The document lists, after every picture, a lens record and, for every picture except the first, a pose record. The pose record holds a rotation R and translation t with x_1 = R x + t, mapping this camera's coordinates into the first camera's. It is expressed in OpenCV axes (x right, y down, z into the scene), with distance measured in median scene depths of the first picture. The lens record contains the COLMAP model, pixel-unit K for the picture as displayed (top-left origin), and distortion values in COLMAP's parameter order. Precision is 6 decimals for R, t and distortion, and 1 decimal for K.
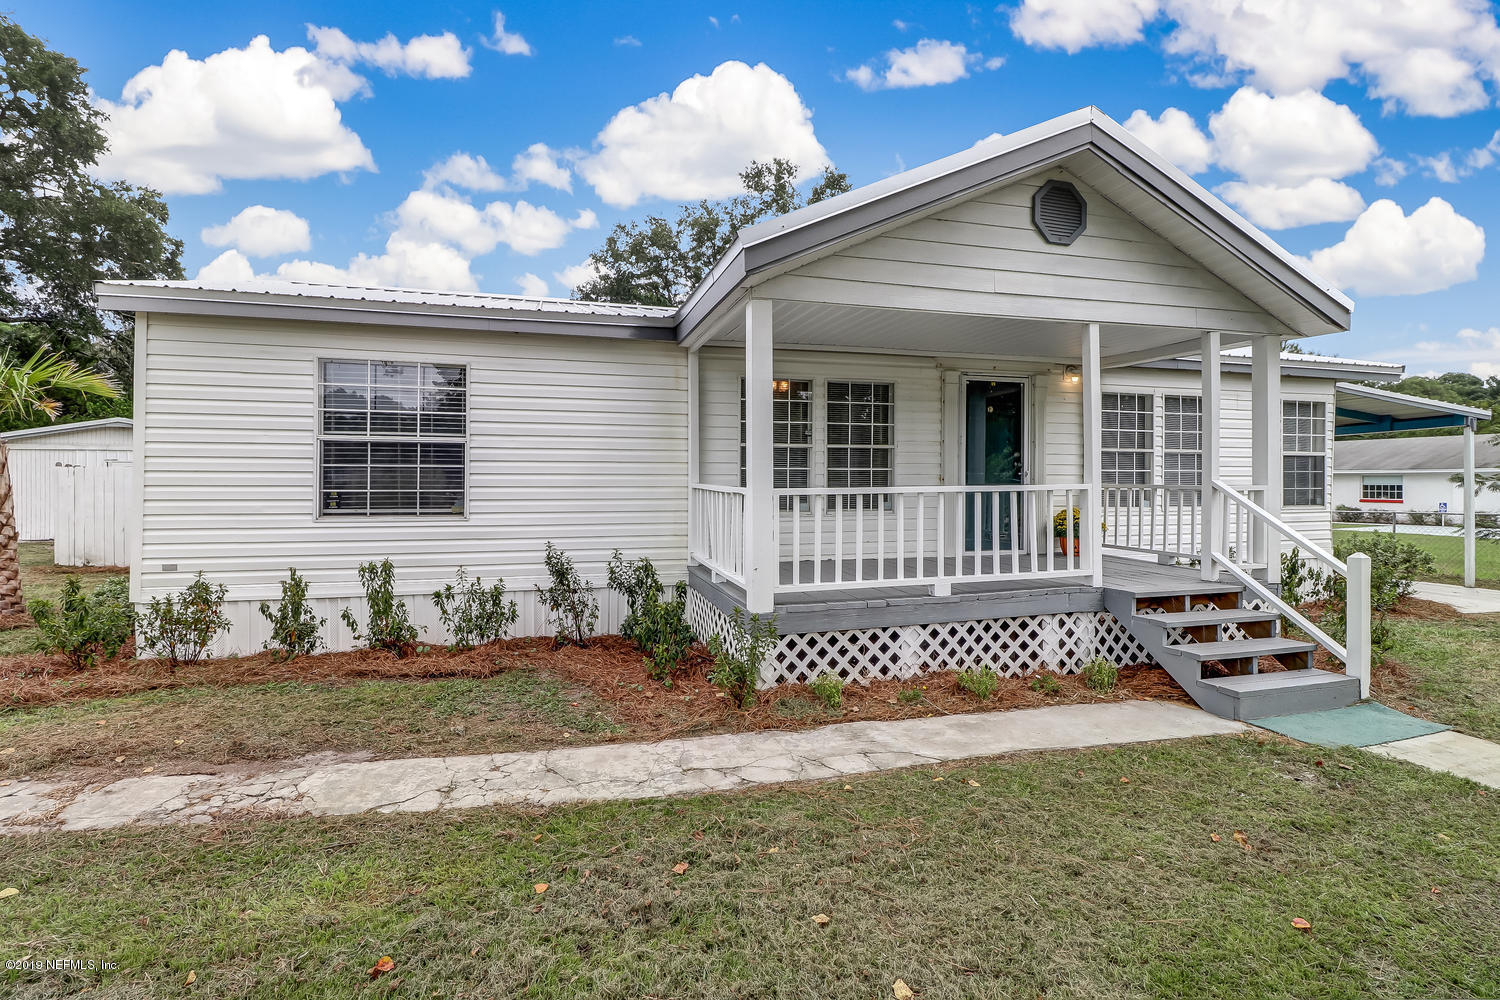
lens RADIAL K [[702.1, 0, 750.0], [0, 702.1, 500.0], [0, 0, 1]] dist [-0.002931, -0.000606]
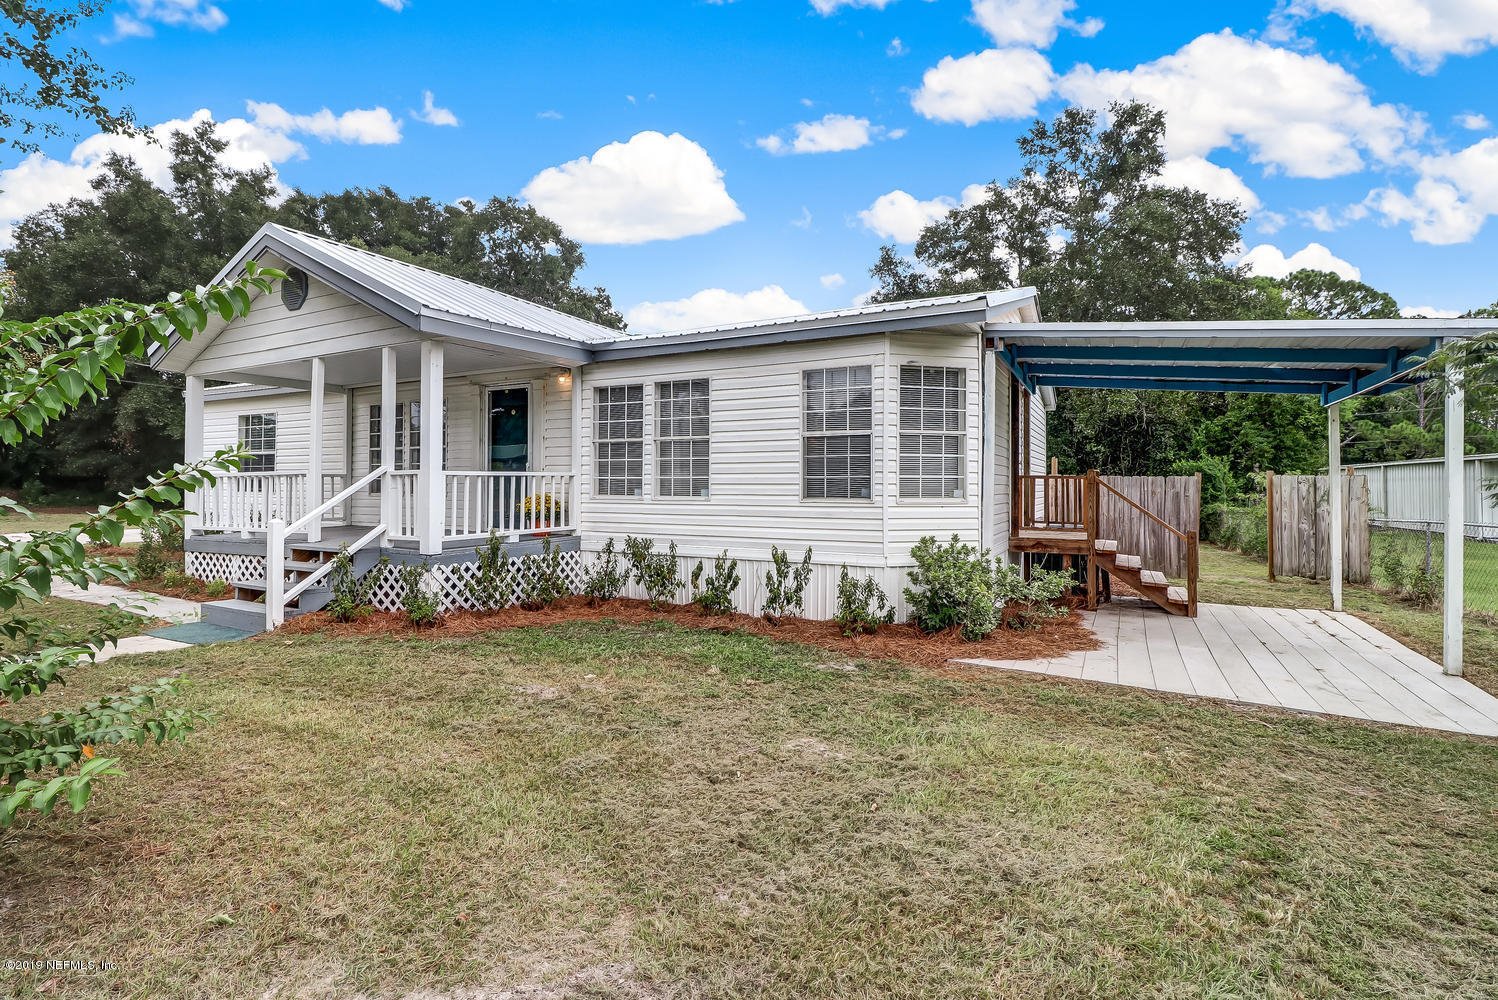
lens RADIAL K [[695.1, 0, 751.5], [0, 695.1, 484.9], [0, 0, 1]] dist [0.017205, -0.000054]
pose [[0.724130, 0.007924, -0.689618, 2.153679], [-0.008393, 0.999961, 0.002677, -0.014623], [0.689613, 0.003849, 0.724168, 0.608071]]
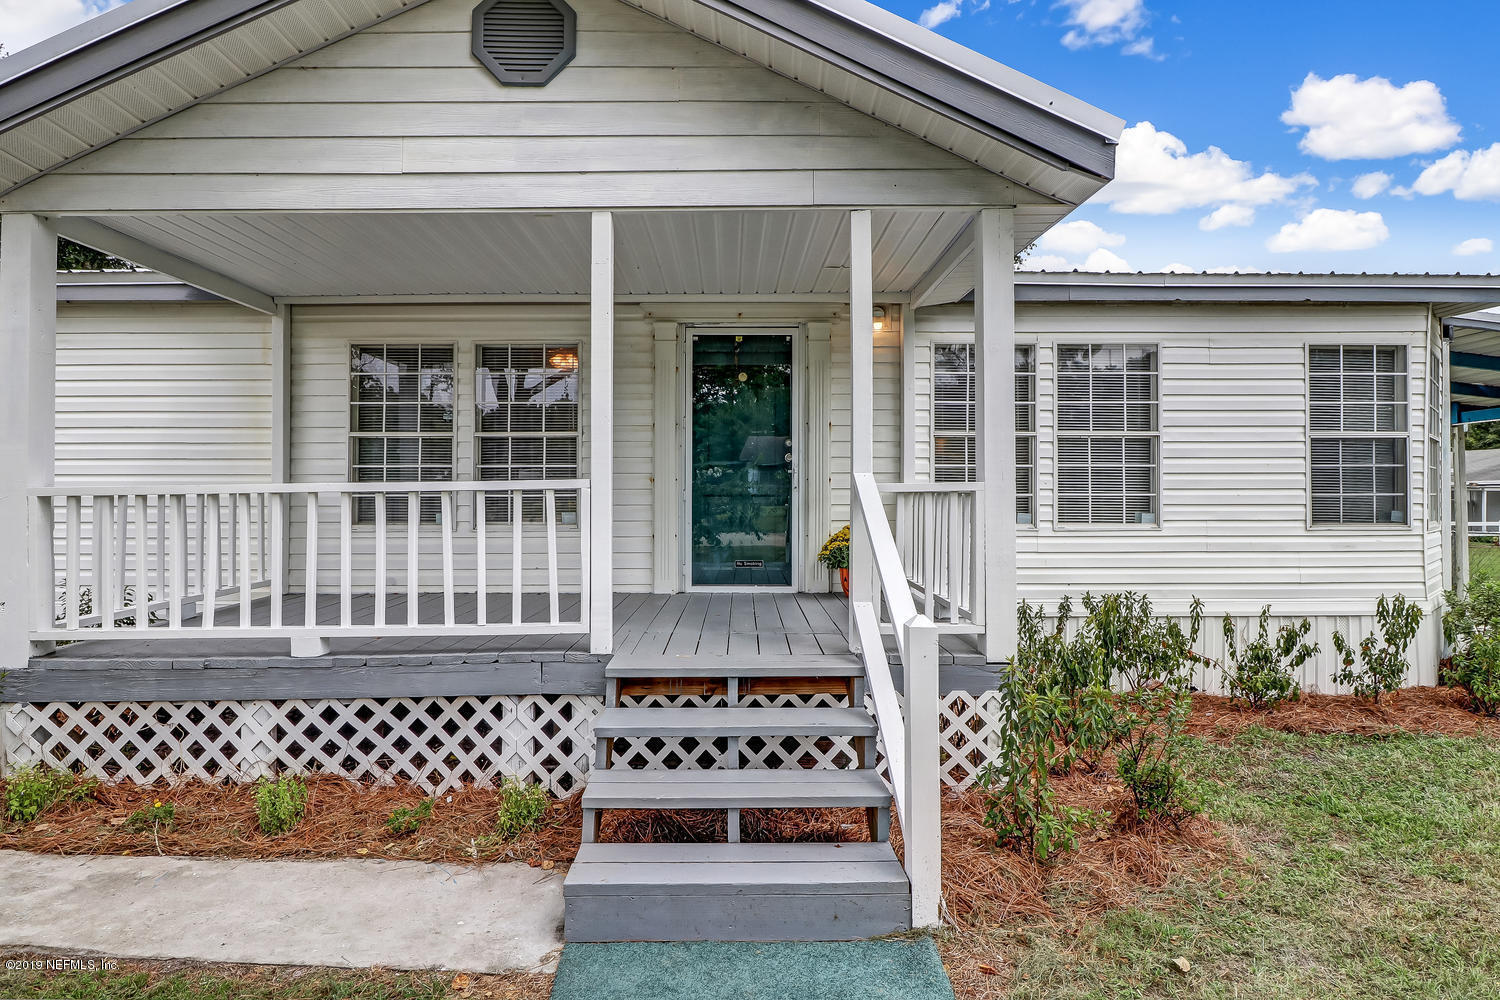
lens RADIAL K [[787.6, 0, 749.2], [0, 787.6, 504.0], [0, 0, 1]] dist [-0.001536, -0.001686]
pose [[0.963914, 0.001177, -0.266212, 0.808651], [-0.005681, 0.999853, -0.016150, 0.008004], [0.266154, 0.017079, 0.963779, 0.400614]]
